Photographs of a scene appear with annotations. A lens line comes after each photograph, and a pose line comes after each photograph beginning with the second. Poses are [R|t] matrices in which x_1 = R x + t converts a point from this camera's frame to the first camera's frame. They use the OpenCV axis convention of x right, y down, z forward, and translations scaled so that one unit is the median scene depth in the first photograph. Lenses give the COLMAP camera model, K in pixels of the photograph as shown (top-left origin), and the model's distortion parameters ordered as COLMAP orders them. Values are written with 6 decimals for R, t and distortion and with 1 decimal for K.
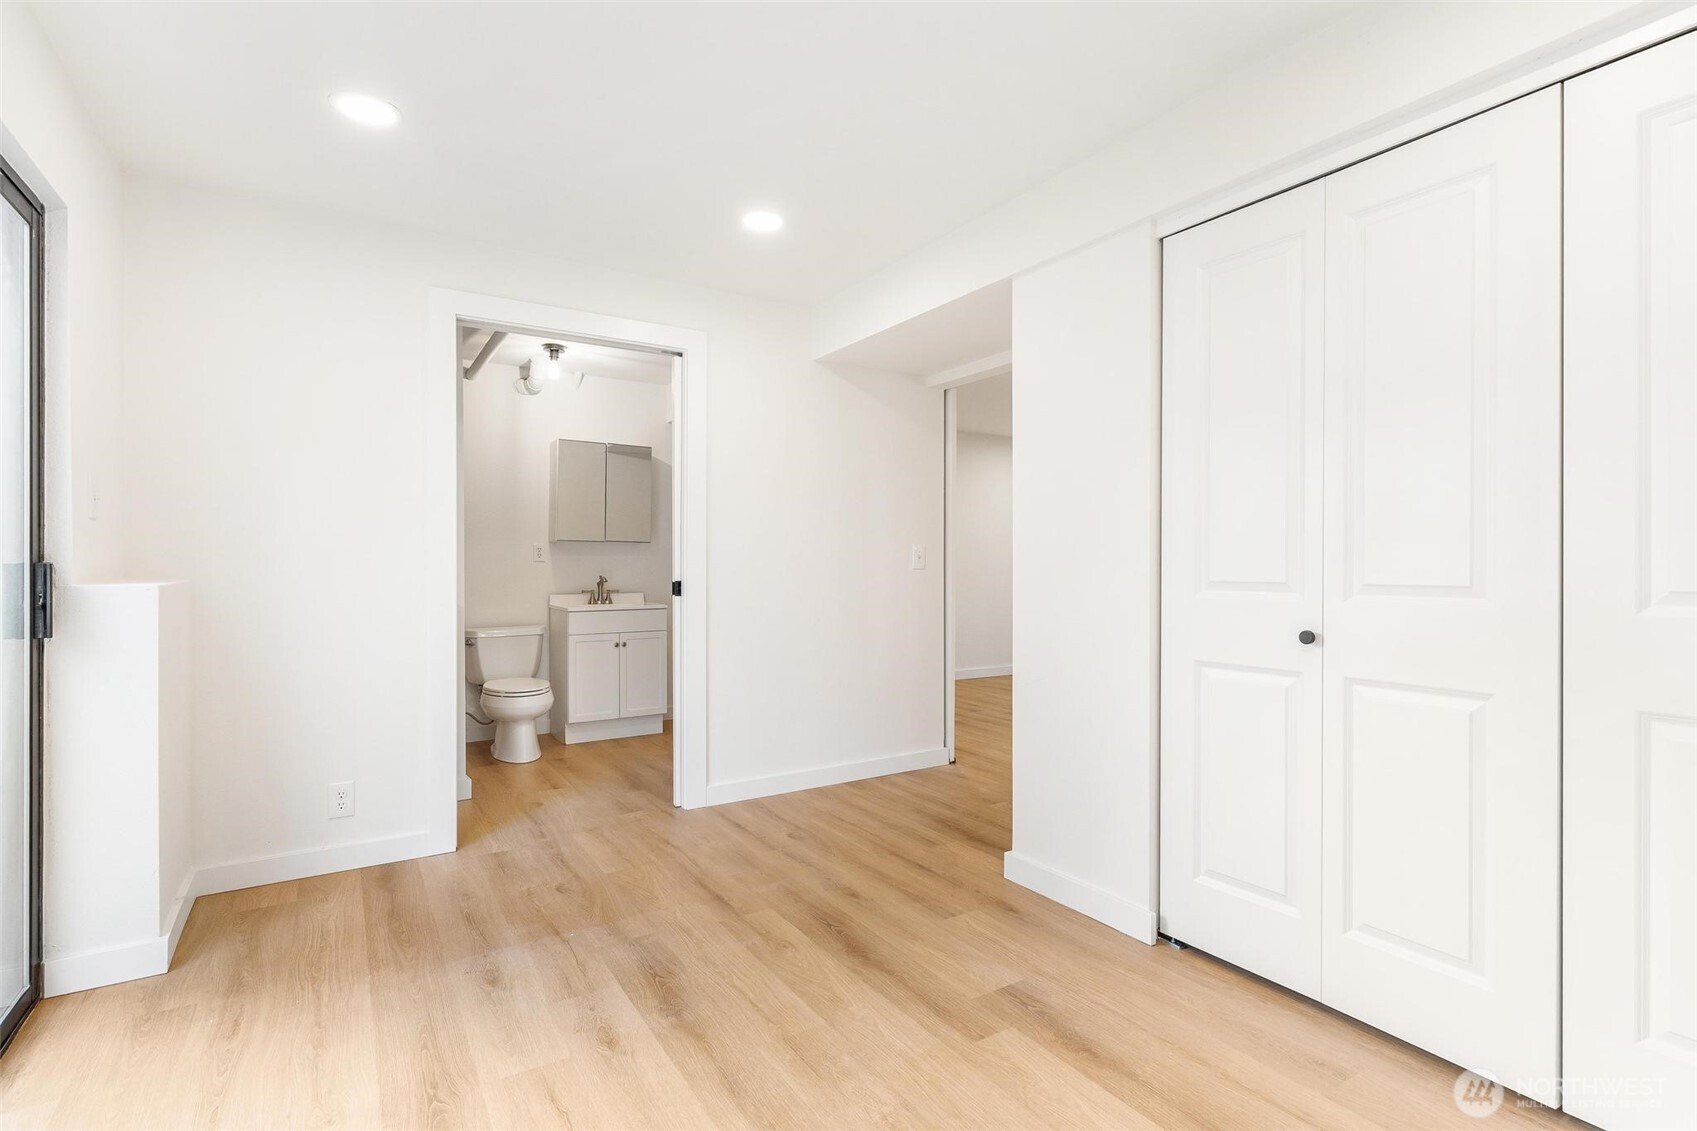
lens RADIAL K [[815.2, 0, 841.7], [0, 815.2, 567.1], [0, 0, 1]] dist [0.003390, -0.001115]
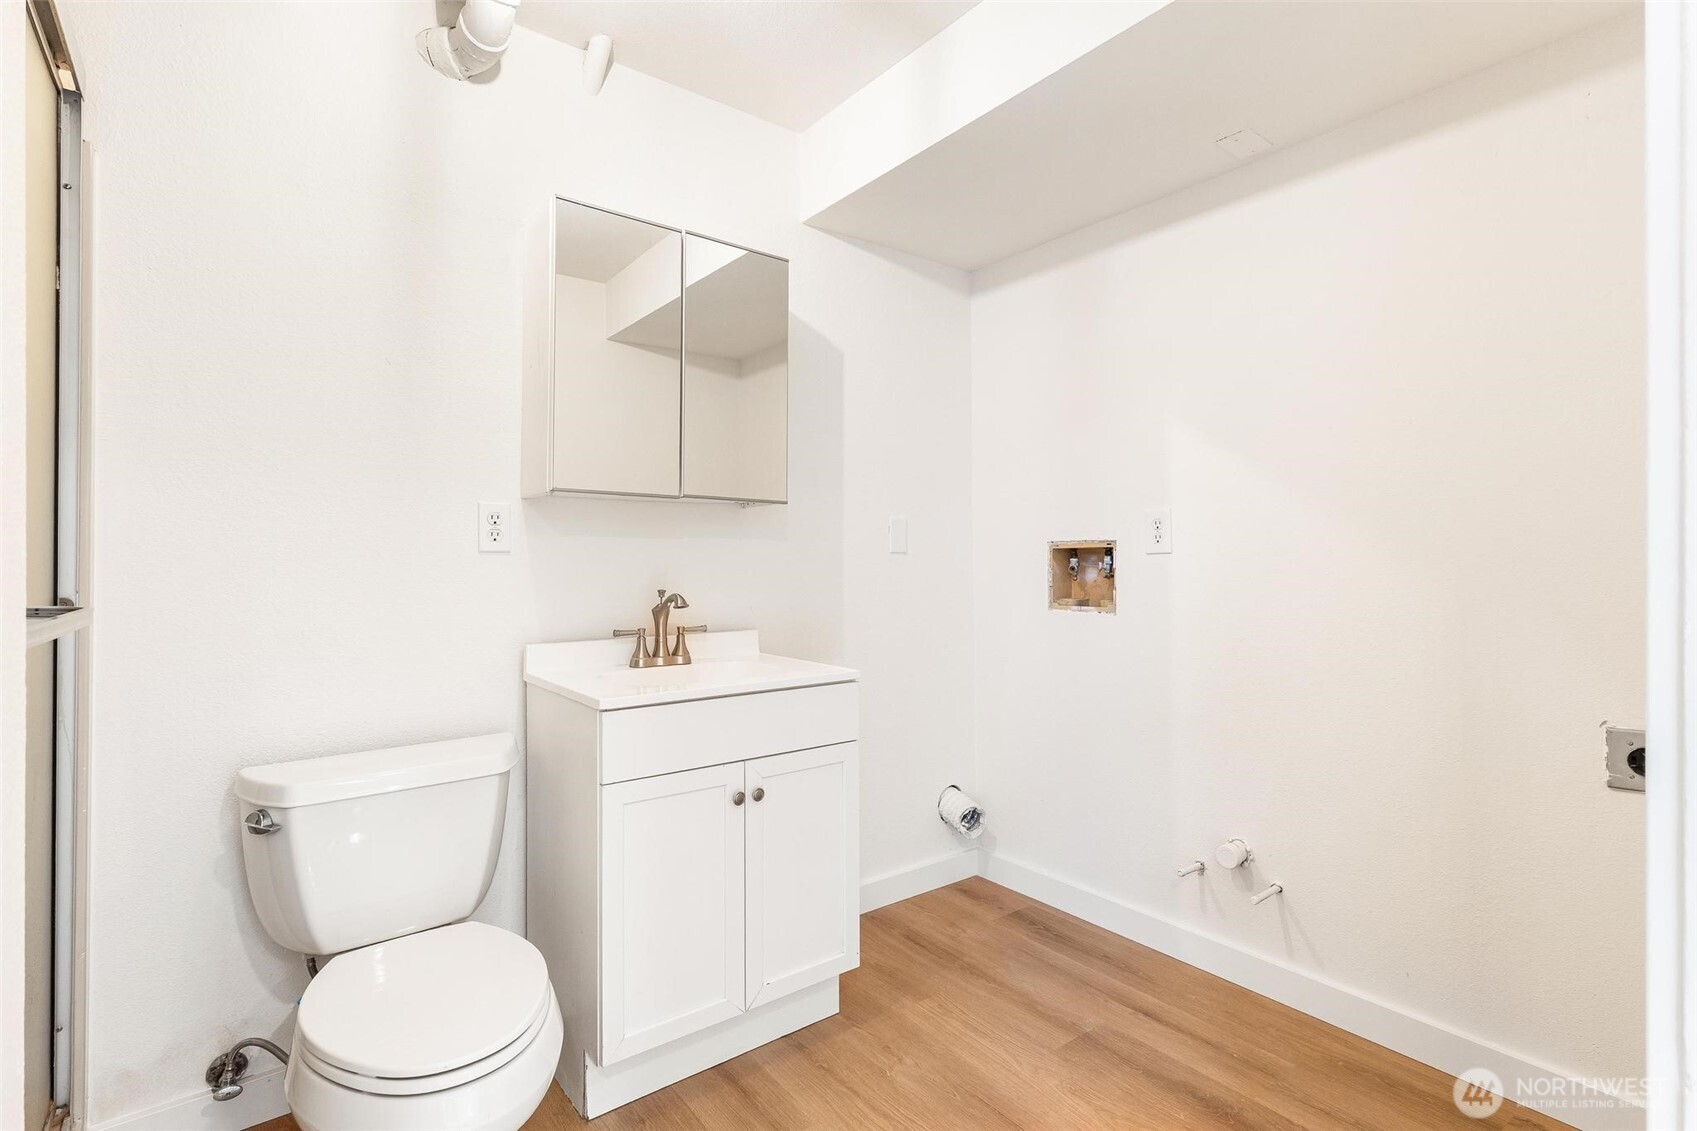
lens RADIAL K [[815.2, 0, 855.5], [0, 815.2, 559.9], [0, 0, 1]] dist [0.003390, -0.001115]
pose [[0.995013, -0.002410, 0.099711, -0.249110], [0.003181, 0.999966, -0.007571, -0.000248], [-0.099690, 0.007850, 0.994988, 0.629024]]
